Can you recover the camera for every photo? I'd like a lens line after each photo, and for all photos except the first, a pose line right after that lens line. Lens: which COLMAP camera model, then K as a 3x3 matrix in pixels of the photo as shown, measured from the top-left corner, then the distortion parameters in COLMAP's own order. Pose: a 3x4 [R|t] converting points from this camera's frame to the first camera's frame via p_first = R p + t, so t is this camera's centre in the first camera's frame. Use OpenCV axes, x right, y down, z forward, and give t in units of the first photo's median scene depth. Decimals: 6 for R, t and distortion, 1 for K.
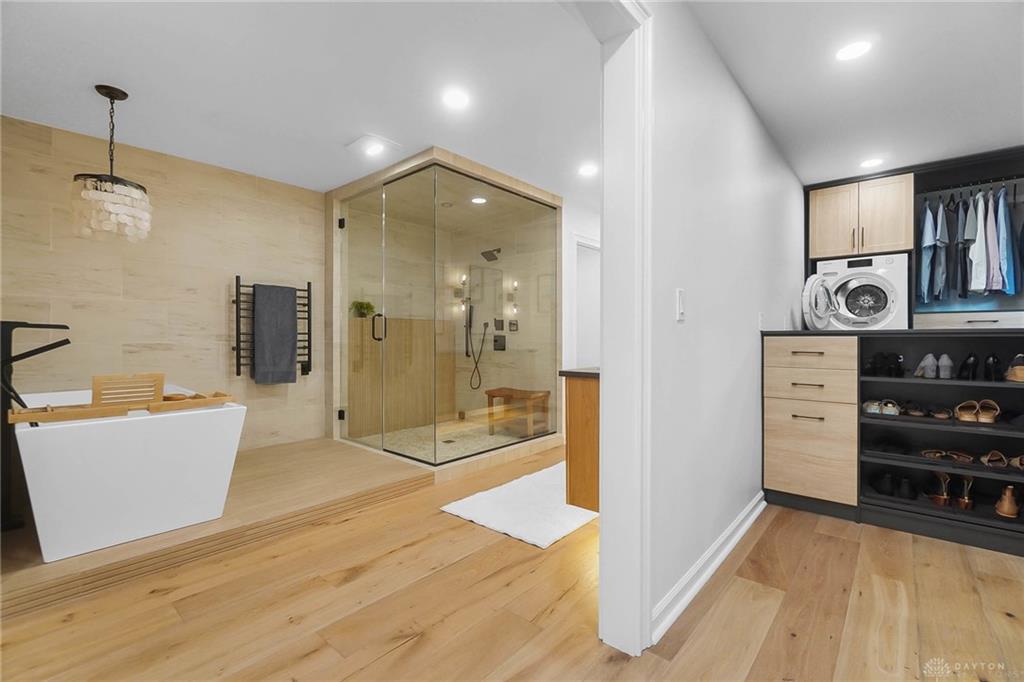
lens RADIAL K [[443.6, 0, 512.0], [0, 443.6, 341.0], [0, 0, 1]] dist [-0.001314, -0.000621]
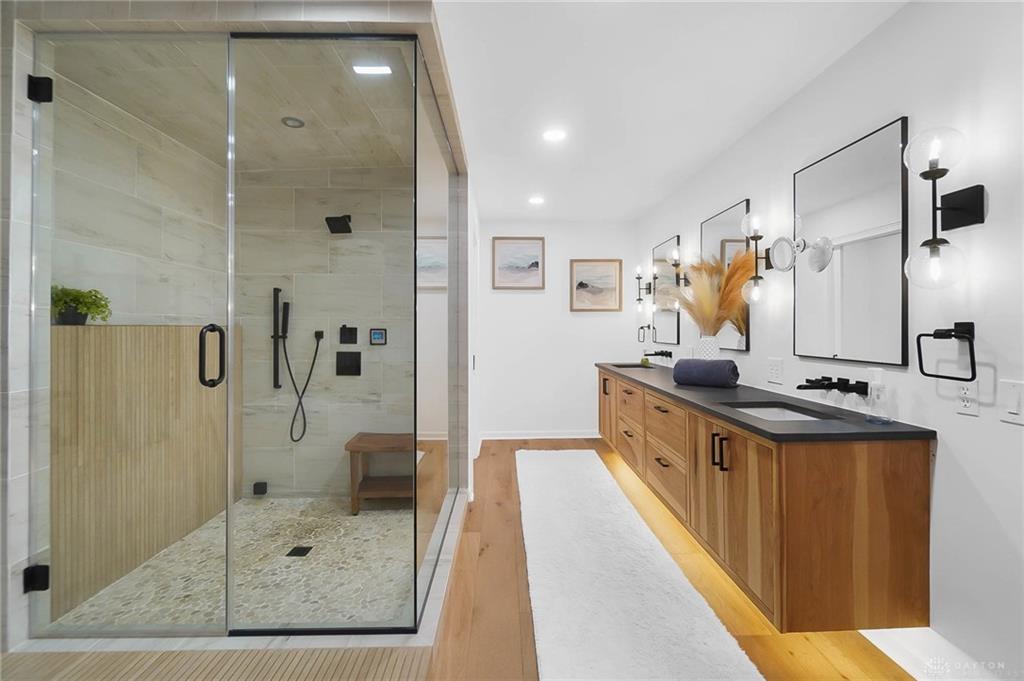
lens RADIAL K [[455.2, 0, 513.2], [0, 455.2, 328.6], [0, 0, 1]] dist [0.000647, -0.000255]
pose [[0.741189, -0.003465, 0.671288, -0.319169], [0.007349, 0.999969, -0.002953, -0.045957], [-0.671257, 0.007122, 0.741191, 0.391328]]
